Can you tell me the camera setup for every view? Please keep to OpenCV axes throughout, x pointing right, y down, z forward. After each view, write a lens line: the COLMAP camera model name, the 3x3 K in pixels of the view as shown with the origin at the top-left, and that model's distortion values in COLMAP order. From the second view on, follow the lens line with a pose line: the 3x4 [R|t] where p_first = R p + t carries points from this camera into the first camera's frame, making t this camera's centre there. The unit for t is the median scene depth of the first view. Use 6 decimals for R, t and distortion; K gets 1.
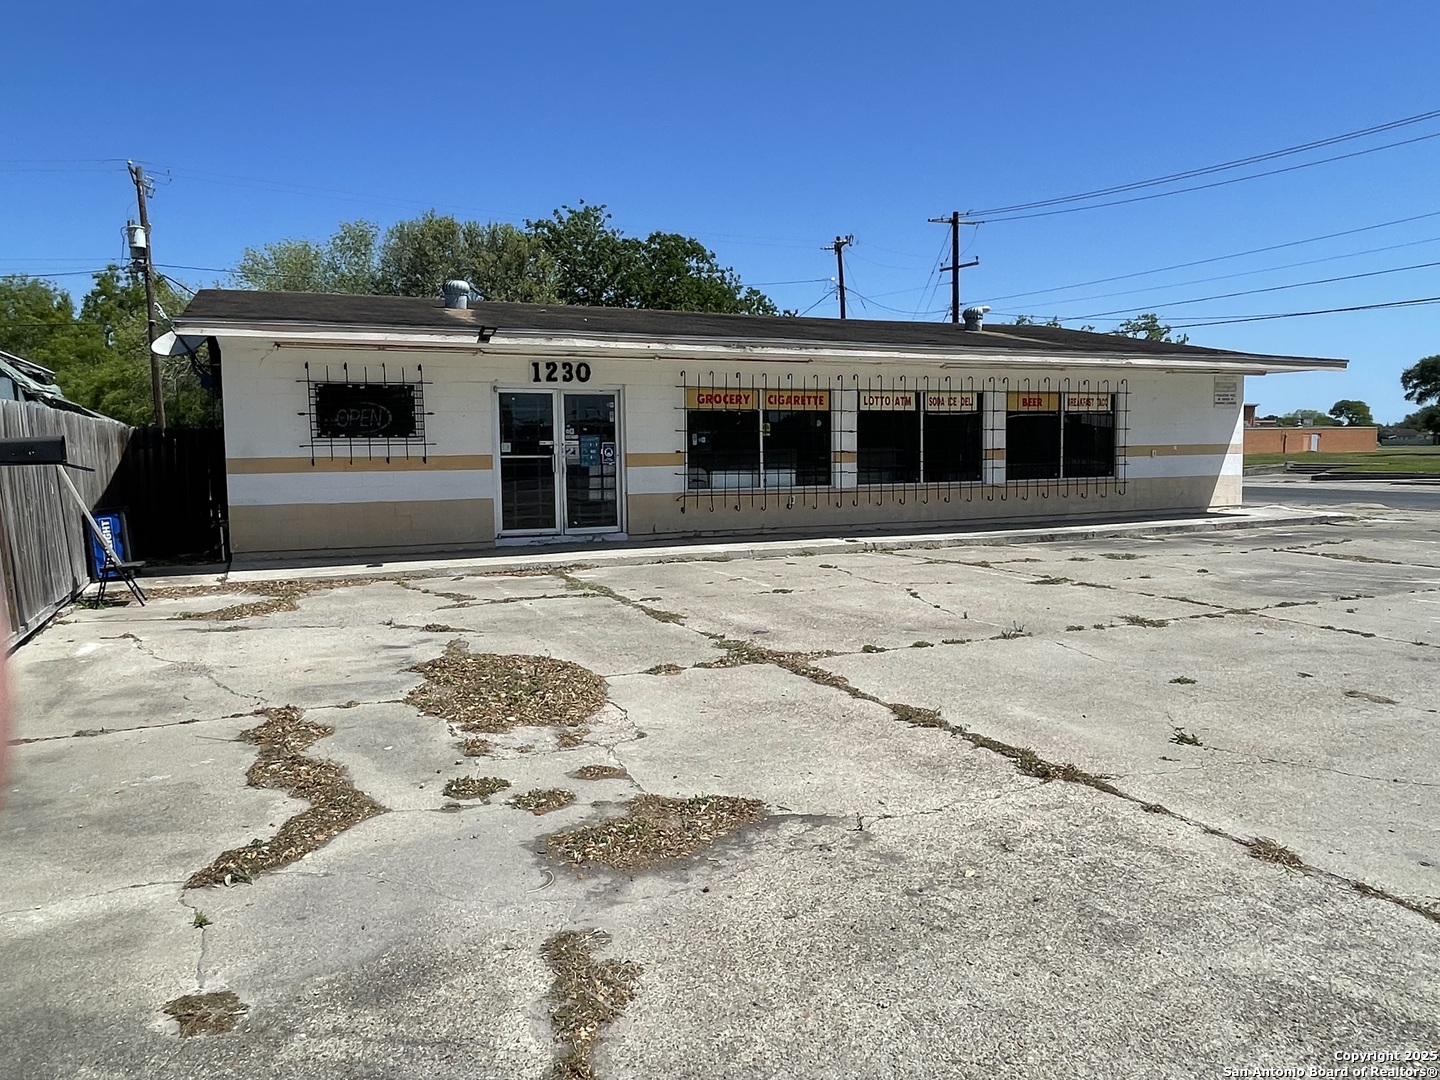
lens RADIAL K [[1036.7, 0, 716.1], [0, 1036.7, 518.4], [0, 0, 1]] dist [0.027178, -0.007320]
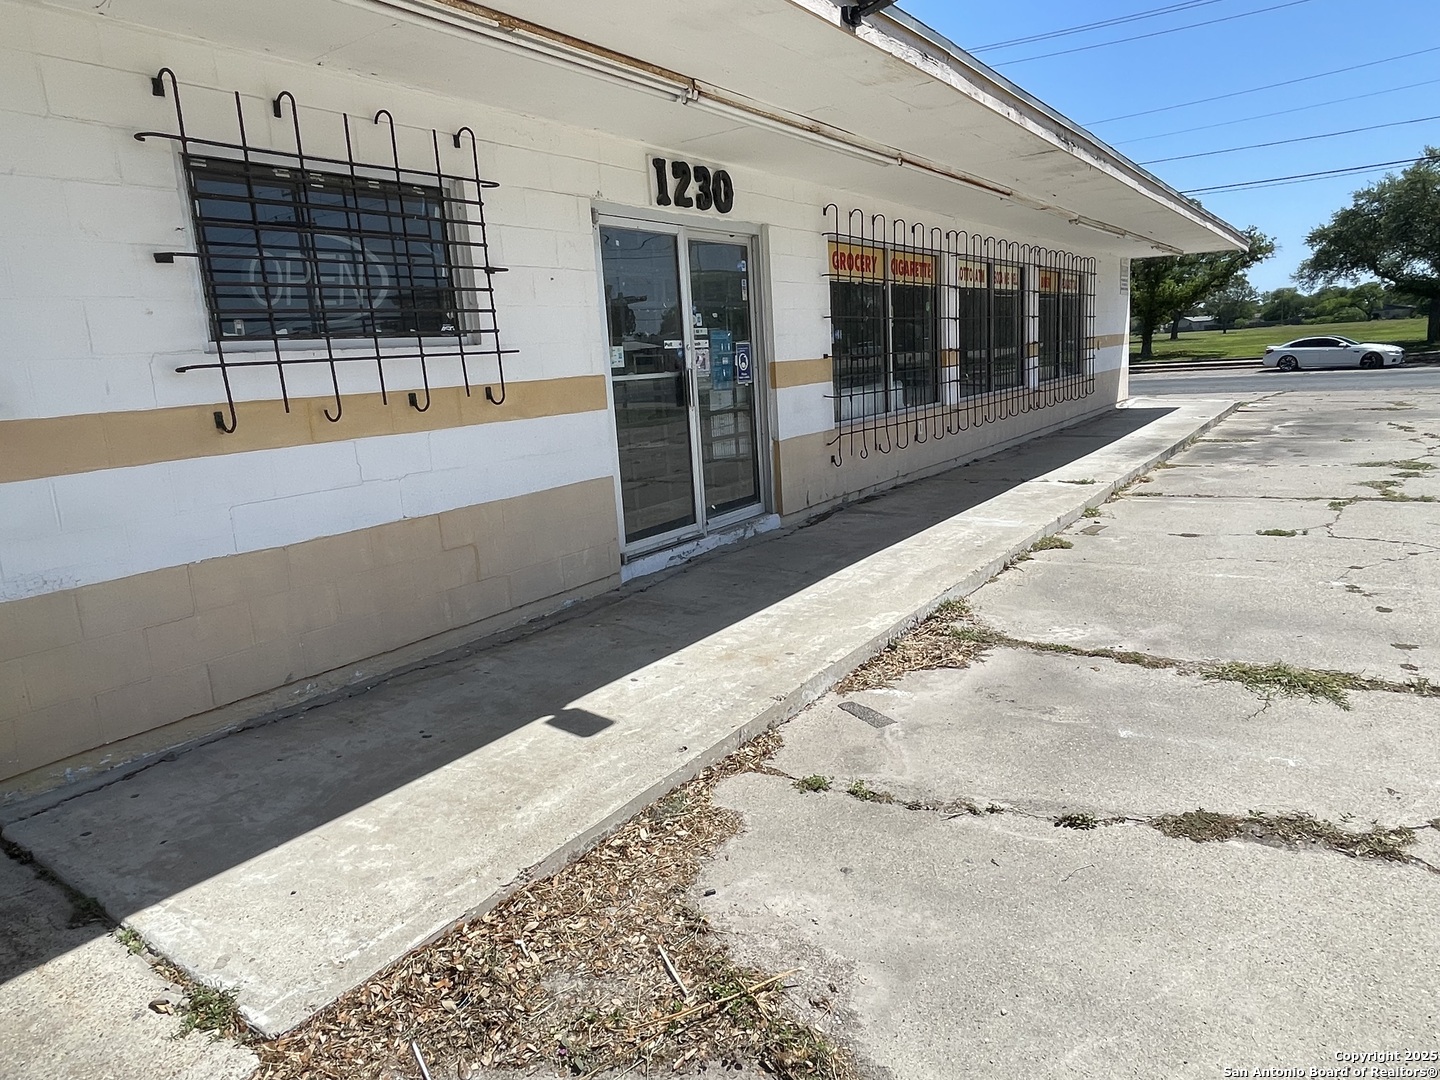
lens RADIAL K [[934.9, 0, 720.0], [0, 934.9, 540.0], [0, 0, 1]] dist [0.020777, -0.040990]
pose [[0.850034, -0.140083, 0.507759, -0.332091], [0.085075, 0.987843, 0.130107, -0.034951], [-0.519812, -0.067398, 0.851618, 0.560515]]
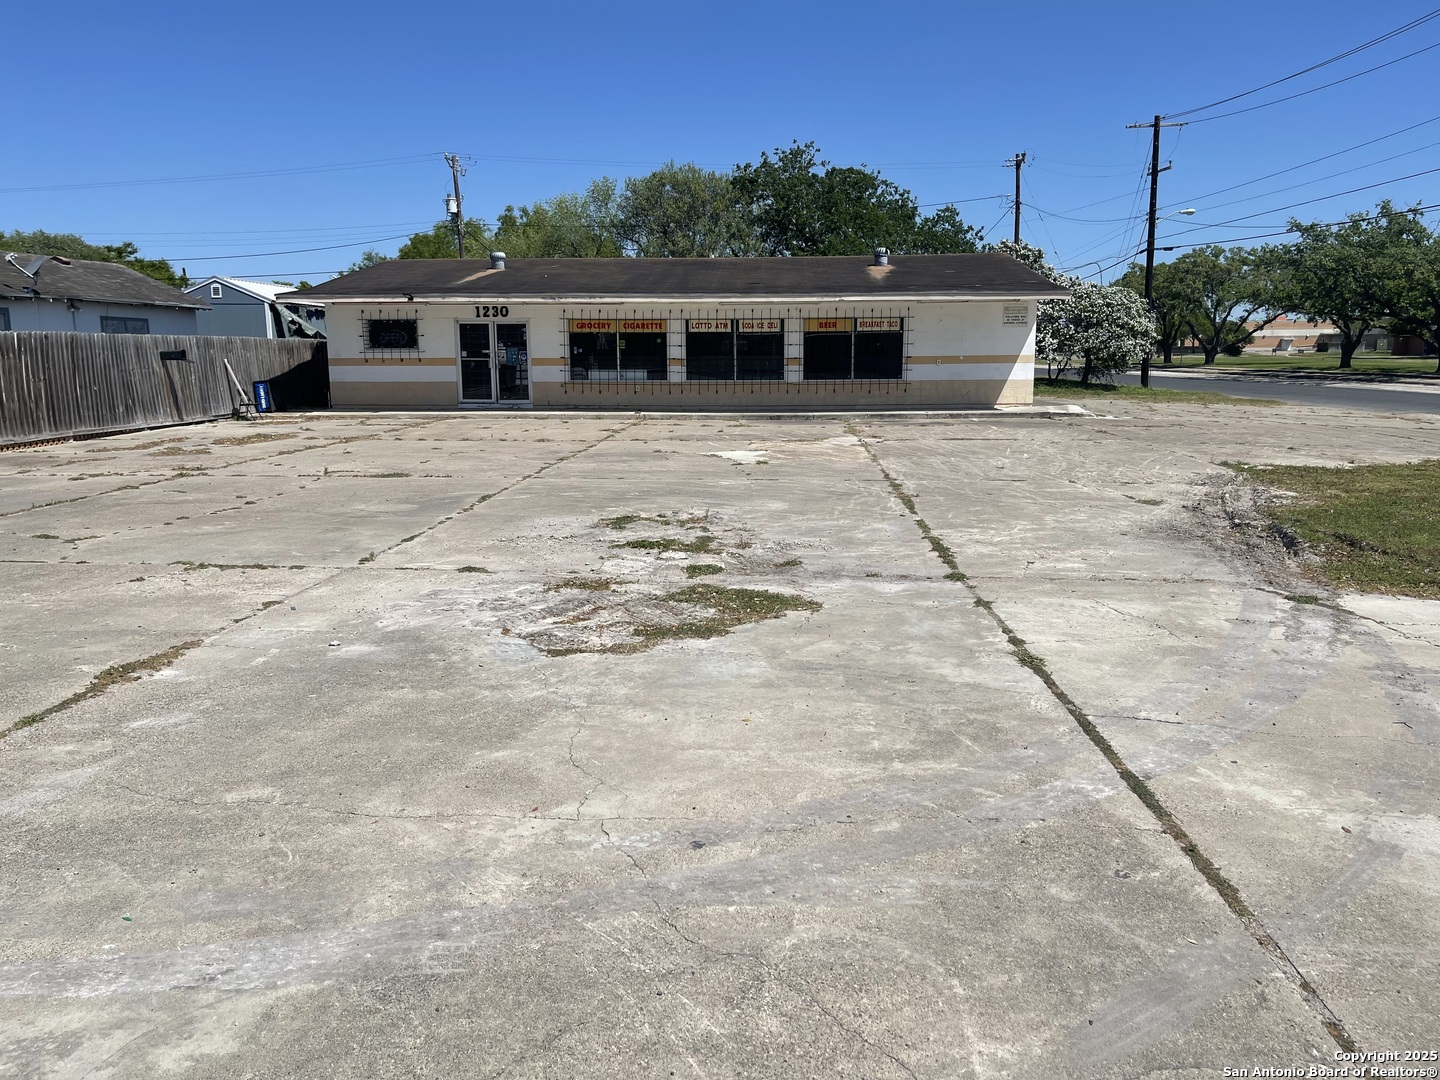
lens RADIAL K [[1096.2, 0, 717.9], [0, 1096.2, 540.2], [0, 0, 1]] dist [0.073851, -0.096928]
pose [[0.890028, 0.085733, -0.447773, 0.970088], [-0.037144, 0.992531, 0.116204, 0.013658], [0.454391, -0.086792, 0.886564, -0.490302]]
